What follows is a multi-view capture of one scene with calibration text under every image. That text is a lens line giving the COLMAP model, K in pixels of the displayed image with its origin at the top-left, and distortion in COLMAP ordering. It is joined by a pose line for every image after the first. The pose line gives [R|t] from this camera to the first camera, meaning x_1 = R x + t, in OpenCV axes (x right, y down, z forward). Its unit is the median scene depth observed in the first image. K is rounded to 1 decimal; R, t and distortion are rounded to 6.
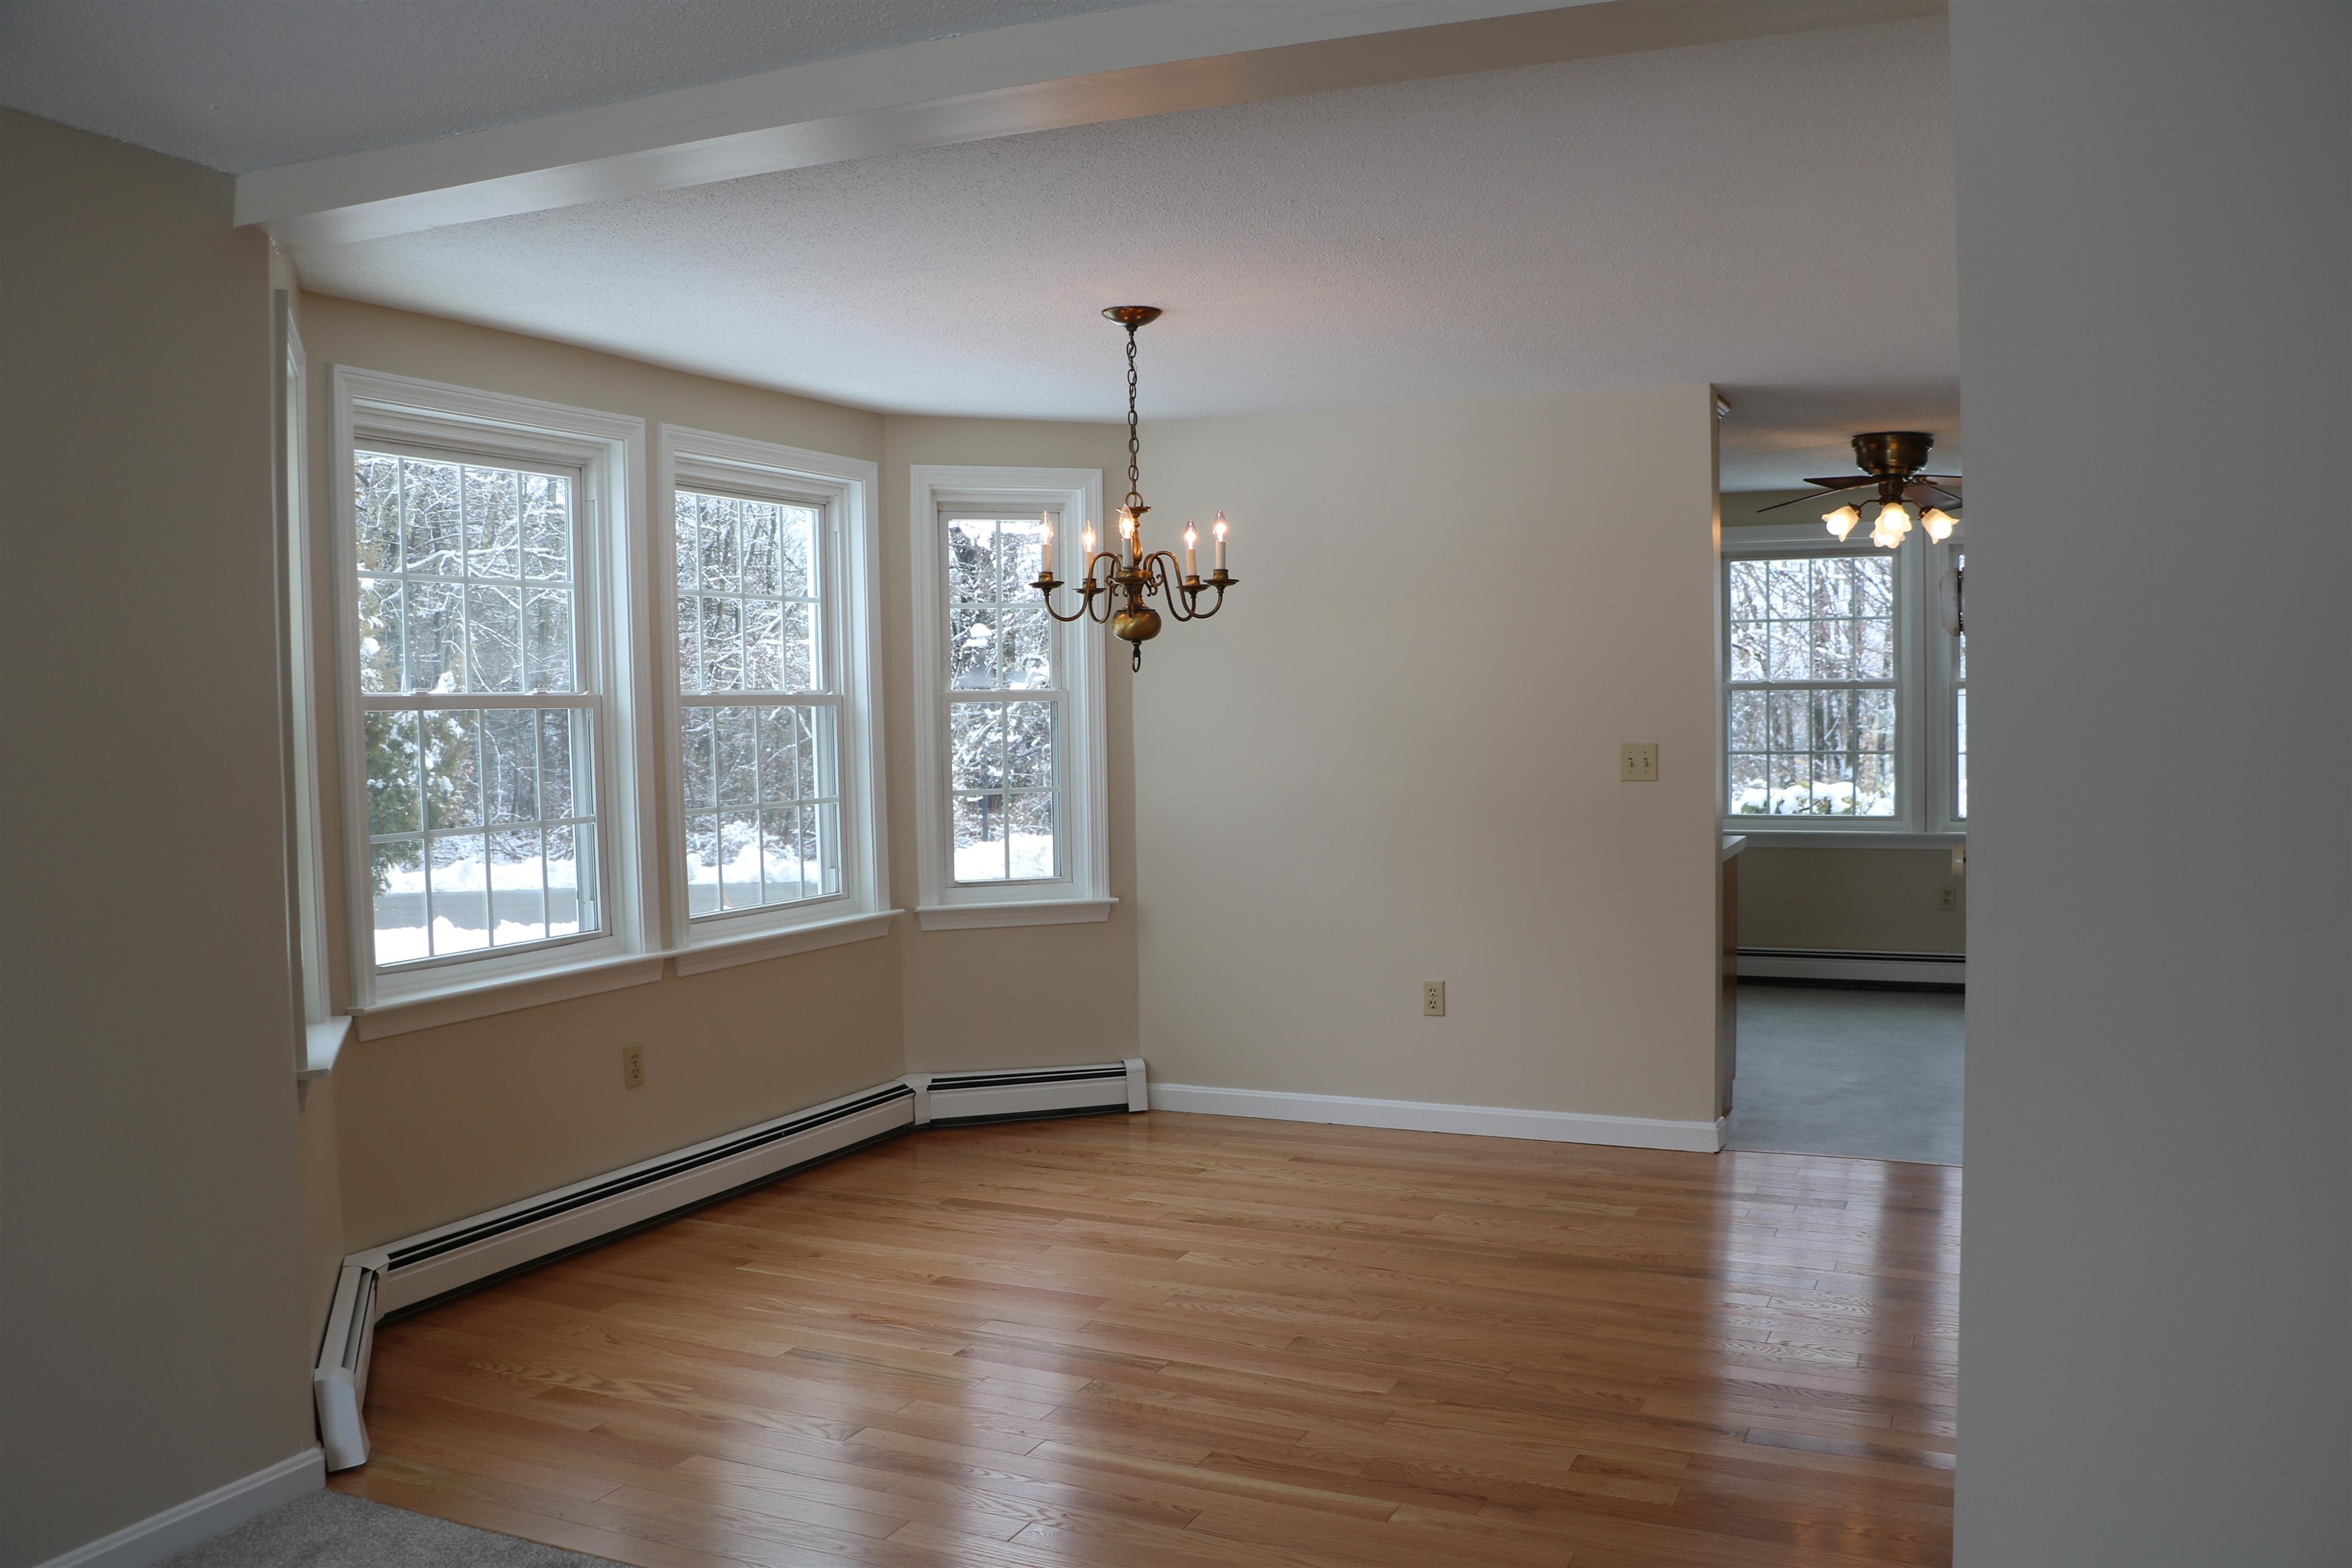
lens RADIAL K [[1898.4, 0, 1179.4], [0, 1898.4, 794.1], [0, 0, 1]] dist [-0.182371, 0.151017]
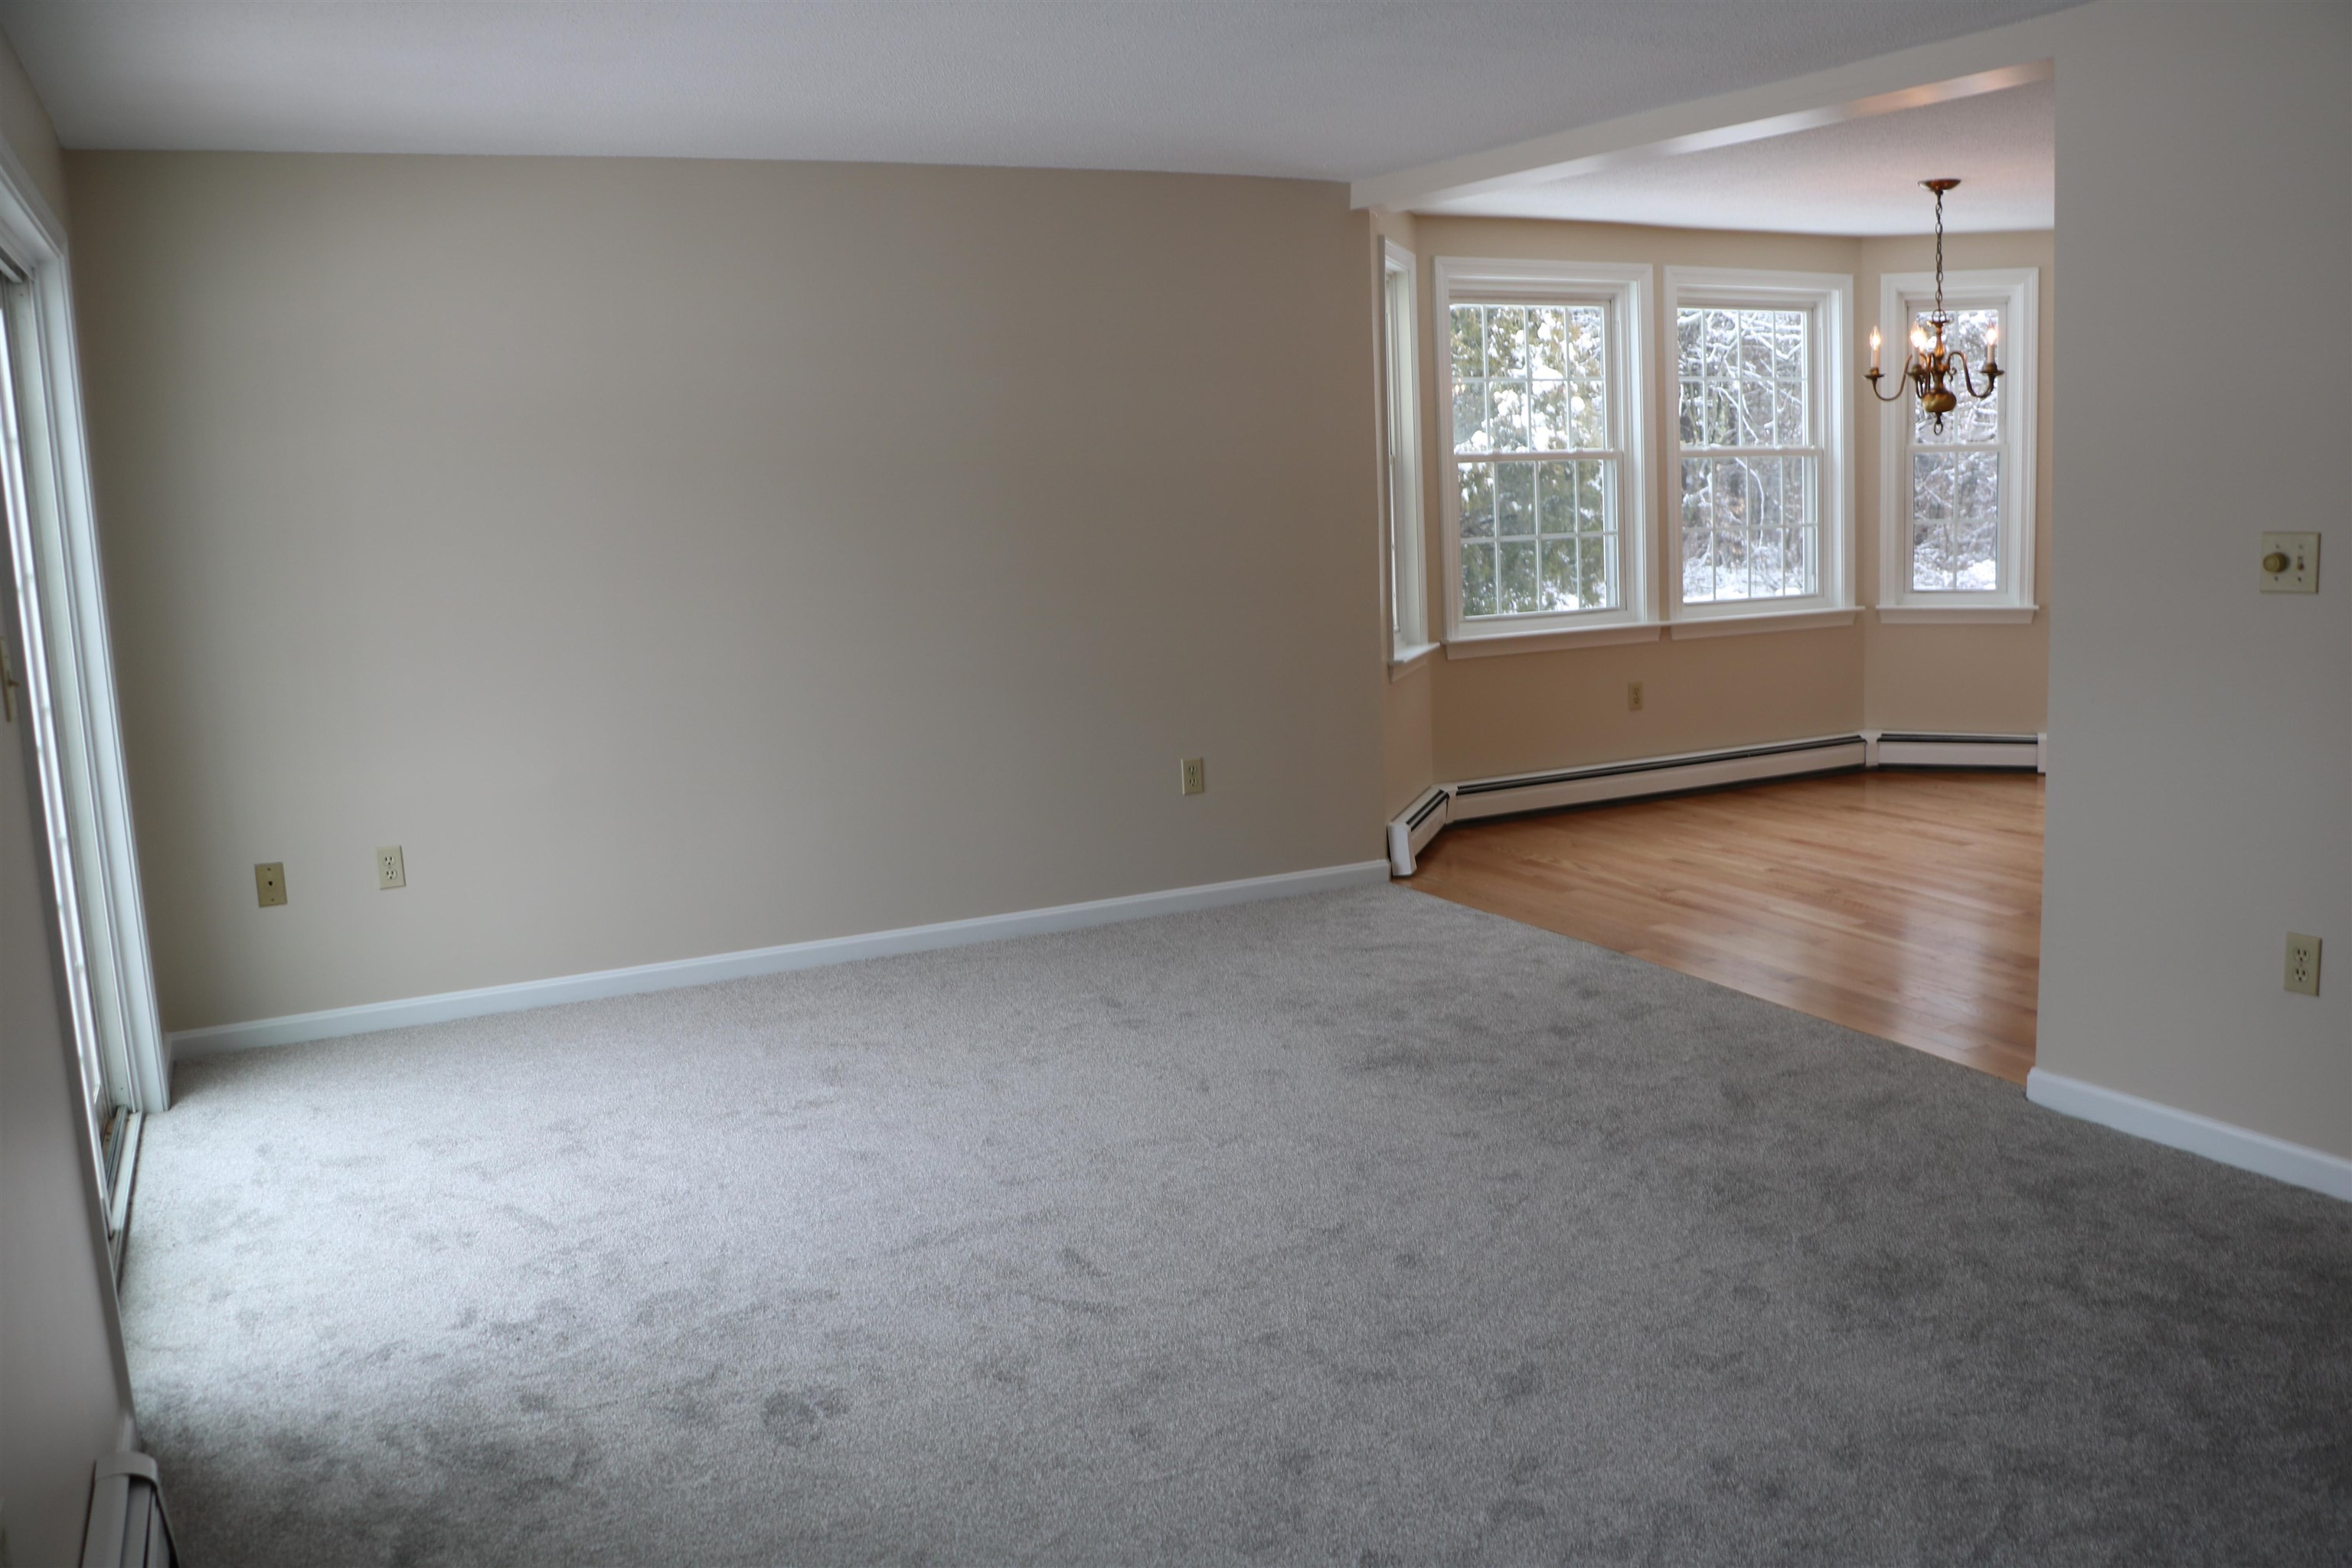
lens RADIAL K [[1891.9, 0, 1176.0], [0, 1891.9, 784.0], [0, 0, 1]] dist [-0.179325, -0.000198]
pose [[0.777372, 0.082776, -0.623571, 0.365796], [0.000908, 0.991155, 0.132703, 0.013521], [0.629040, -0.103726, 0.770422, -0.411556]]
